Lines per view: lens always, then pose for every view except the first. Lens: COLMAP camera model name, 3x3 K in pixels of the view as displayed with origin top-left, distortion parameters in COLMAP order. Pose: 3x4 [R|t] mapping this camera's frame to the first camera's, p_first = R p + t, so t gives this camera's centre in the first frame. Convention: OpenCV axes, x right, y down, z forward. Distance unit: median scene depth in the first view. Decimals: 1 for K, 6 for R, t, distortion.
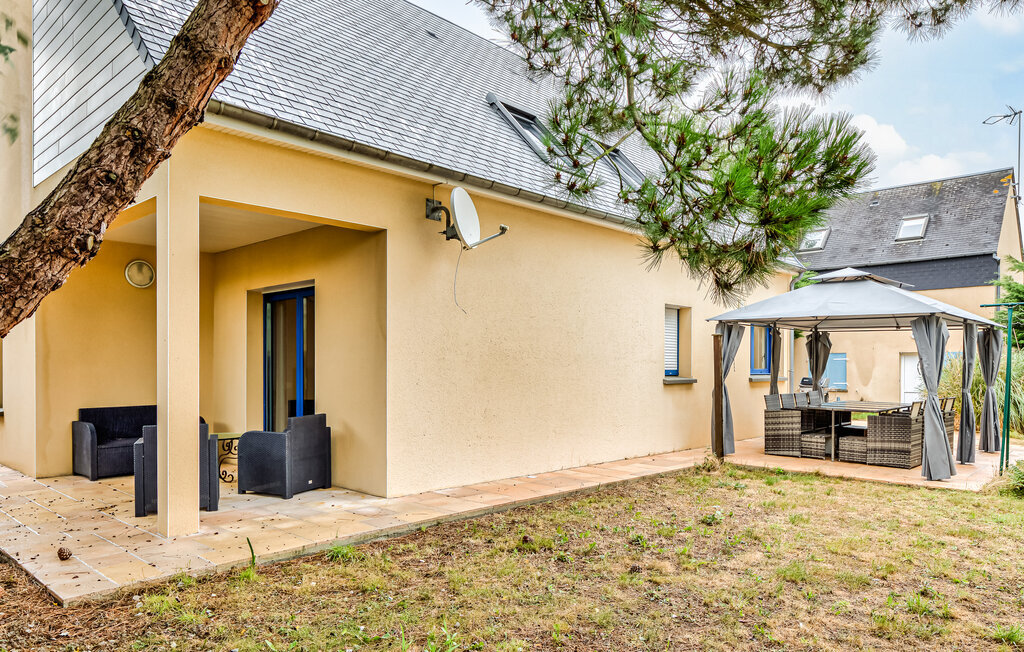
lens RADIAL K [[689.3, 0, 509.9], [0, 689.3, 308.1], [0, 0, 1]] dist [0.001351, 0.001725]
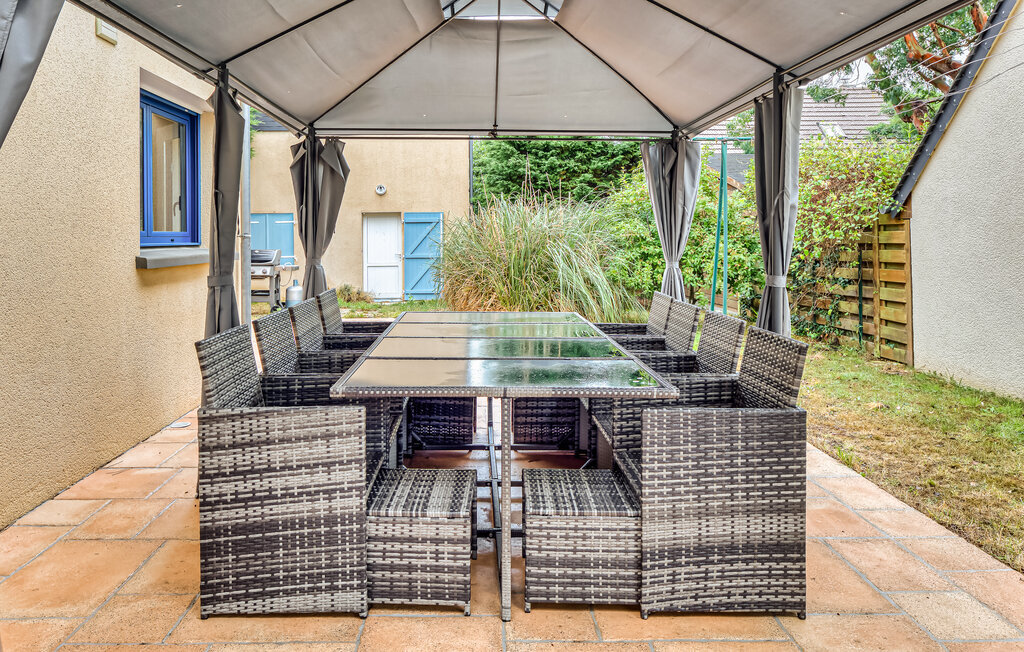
lens RADIAL K [[689.3, 0, 509.9], [0, 689.3, 308.1], [0, 0, 1]] dist [0.001351, 0.001725]
pose [[0.694407, -0.081859, 0.714911, 0.293589], [-0.054151, 0.984746, 0.165354, 0.076797], [-0.717542, -0.153537, 0.679382, 0.808712]]
